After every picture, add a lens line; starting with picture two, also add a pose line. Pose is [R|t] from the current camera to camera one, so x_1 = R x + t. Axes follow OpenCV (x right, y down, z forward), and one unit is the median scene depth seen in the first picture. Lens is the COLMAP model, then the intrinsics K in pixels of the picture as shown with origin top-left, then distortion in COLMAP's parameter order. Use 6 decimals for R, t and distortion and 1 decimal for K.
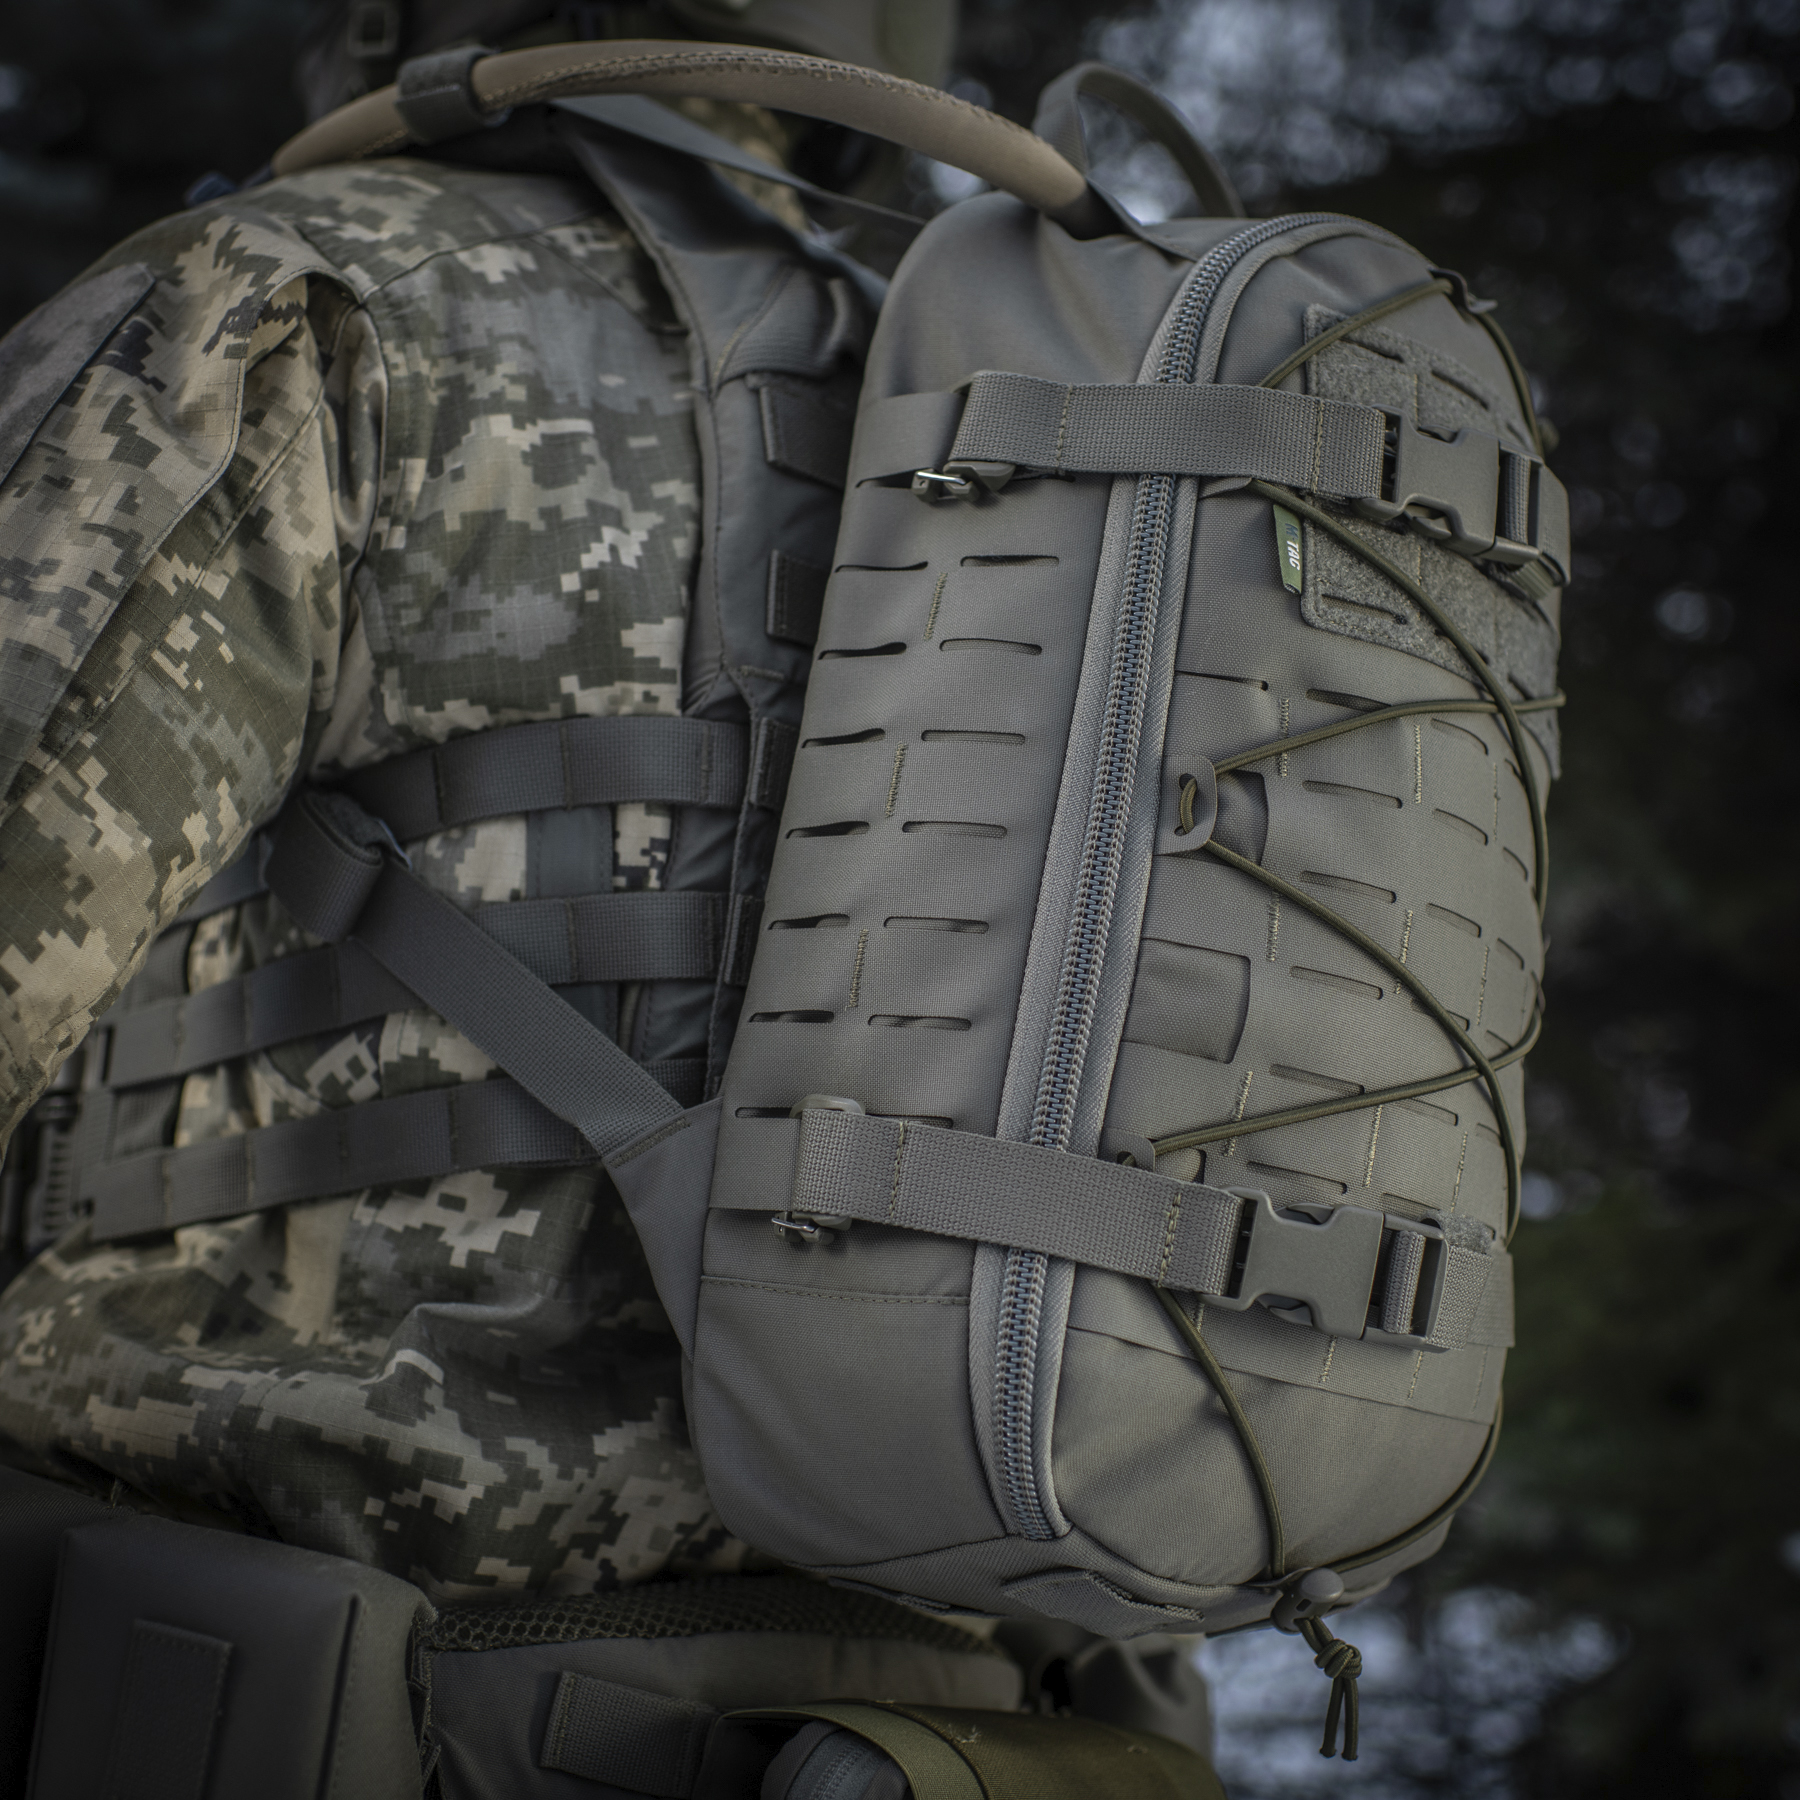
lens RADIAL K [[2303.5, 0, 901.9], [0, 2303.5, 800.5], [0, 0, 1]] dist [0.027718, 0.021492]
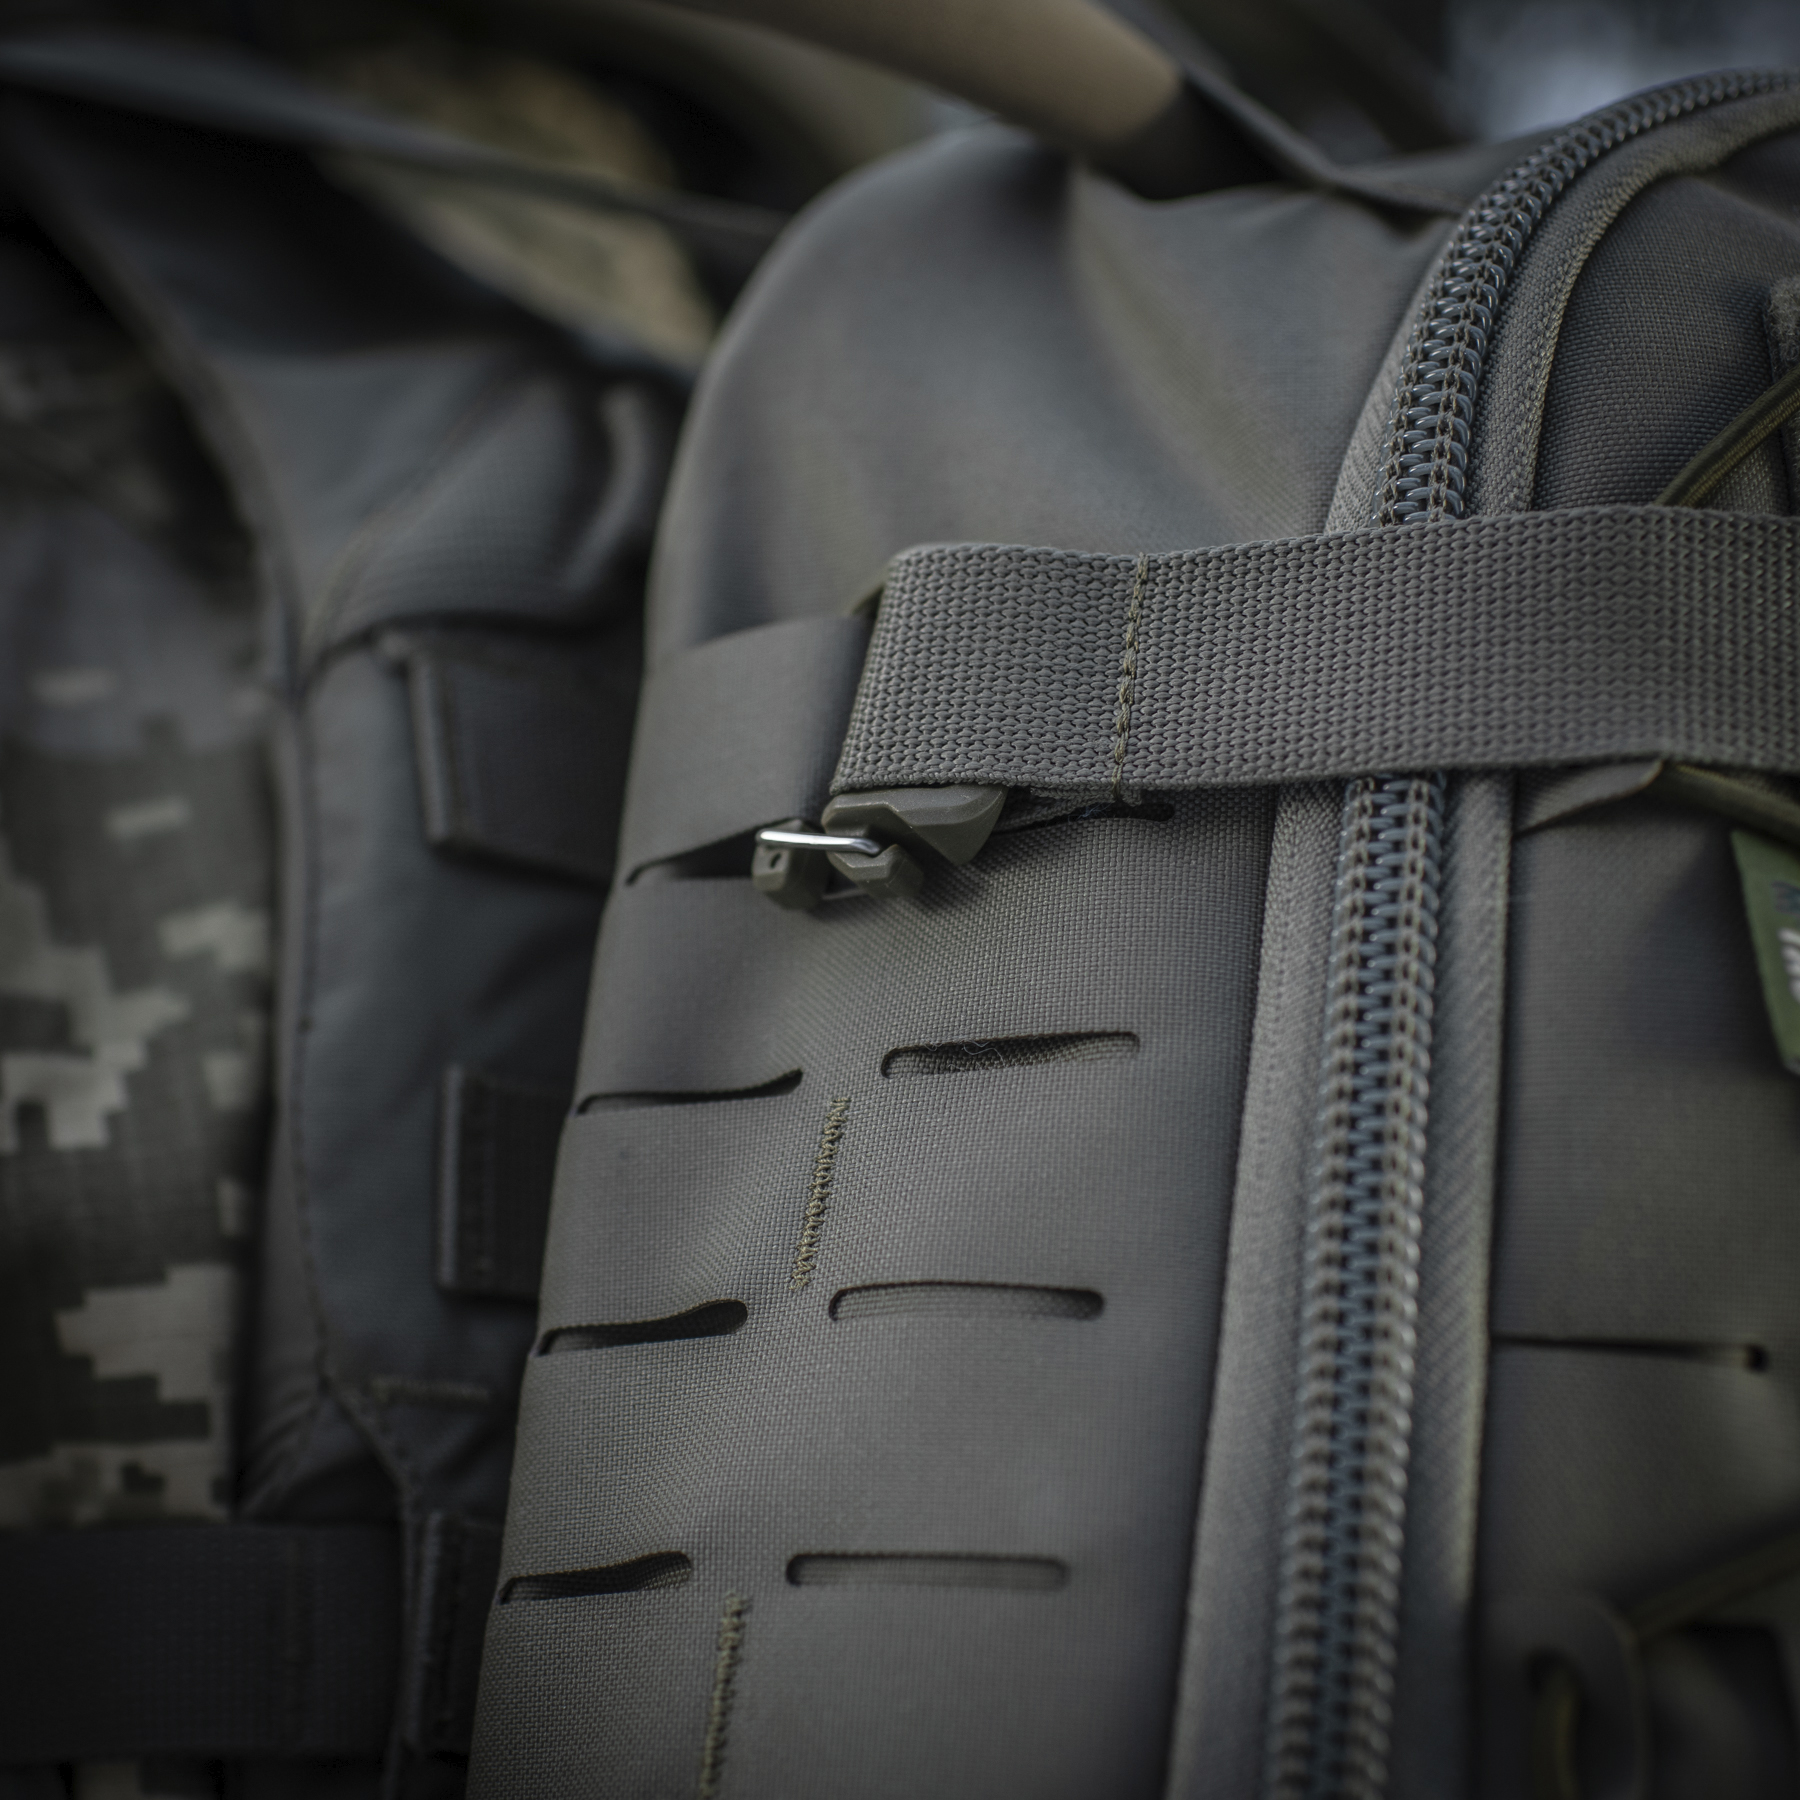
lens RADIAL K [[3516.8, 0, 901.6], [0, 3516.8, 1048.4], [0, 0, 1]] dist [-0.047230, -0.409303]
pose [[0.991631, -0.086901, -0.095475, 0.080584], [0.078258, 0.992788, -0.090818, -0.055050], [0.102679, 0.082587, 0.991280, 0.445384]]
